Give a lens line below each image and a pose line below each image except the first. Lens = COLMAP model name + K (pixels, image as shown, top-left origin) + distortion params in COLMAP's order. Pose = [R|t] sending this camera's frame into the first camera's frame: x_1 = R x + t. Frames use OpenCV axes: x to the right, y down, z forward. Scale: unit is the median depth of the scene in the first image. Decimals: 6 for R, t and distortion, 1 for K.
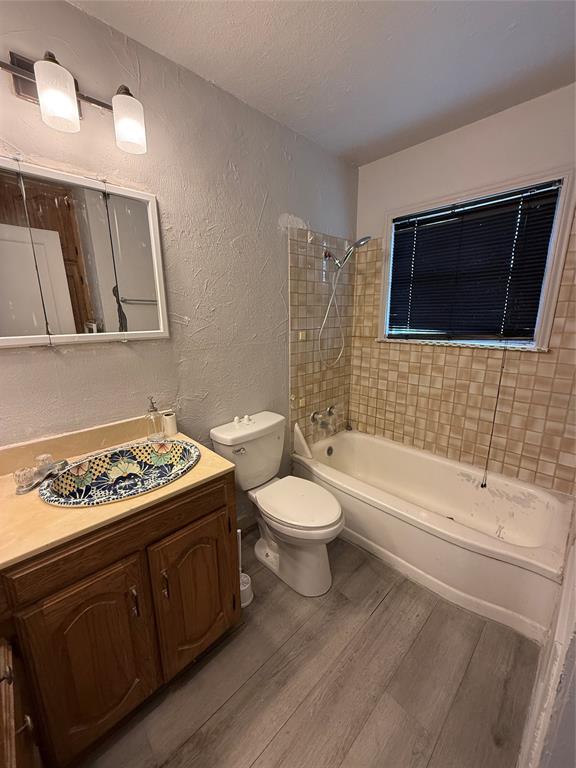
lens RADIAL K [[306.3, 0, 289.0], [0, 306.3, 383.2], [0, 0, 1]] dist [-0.002086, 0.000047]
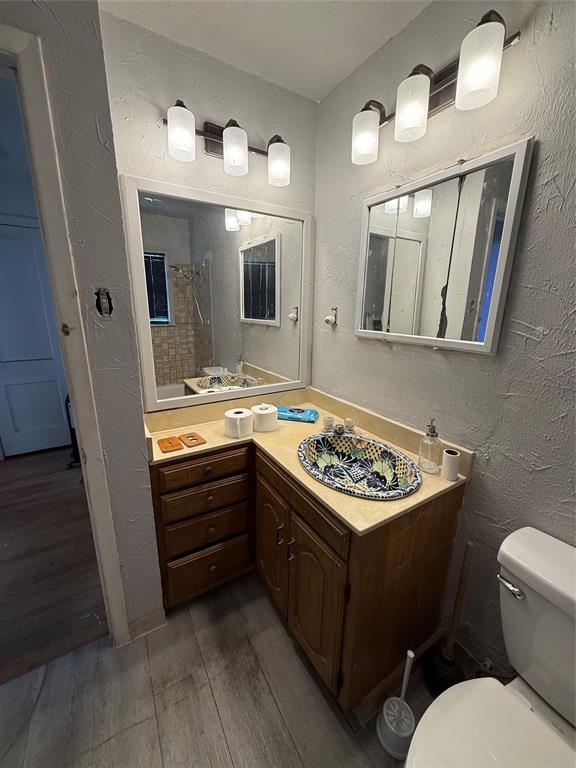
lens RADIAL K [[306.3, 0, 290.0], [0, 306.3, 383.9], [0, 0, 1]] dist [-0.002086, 0.000047]
pose [[-0.233813, 0.243640, -0.941260, 0.427420], [-0.232019, 0.926144, 0.297362, -0.214407], [0.944192, 0.287917, -0.160016, 0.805865]]
